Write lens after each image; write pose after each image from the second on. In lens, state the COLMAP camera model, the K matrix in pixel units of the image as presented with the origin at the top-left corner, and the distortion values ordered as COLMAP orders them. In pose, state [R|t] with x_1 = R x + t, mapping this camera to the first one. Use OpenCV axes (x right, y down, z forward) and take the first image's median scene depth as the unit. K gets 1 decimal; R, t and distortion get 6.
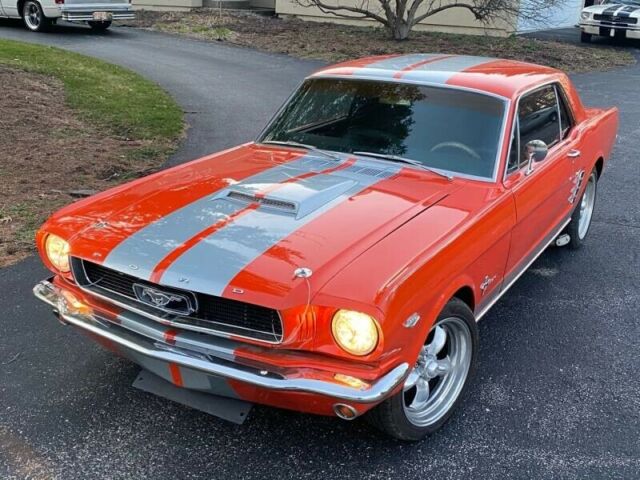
lens RADIAL K [[787.9, 0, 292.2], [0, 787.9, 255.0], [0, 0, 1]] dist [0.003837, -0.034401]
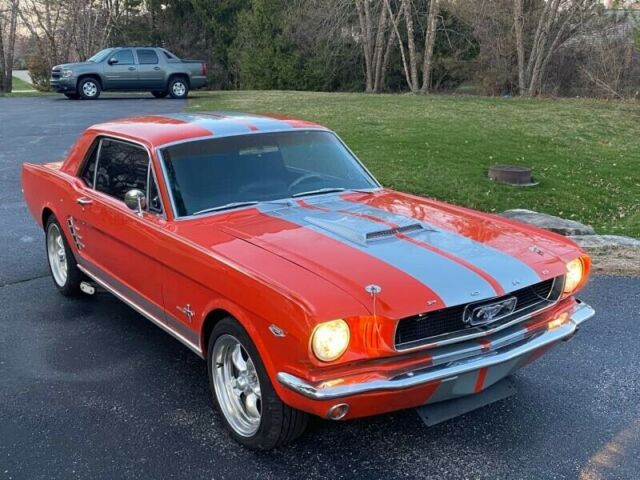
lens RADIAL K [[785.5, 0, 320.0], [0, 785.5, 240.0], [0, 0, 1]] dist [0.201337, -0.544015]
pose [[0.417708, -0.248987, 0.873800, -0.229502], [0.337036, 0.935565, 0.105472, -0.045301], [-0.843758, 0.250446, 0.474710, 0.117401]]
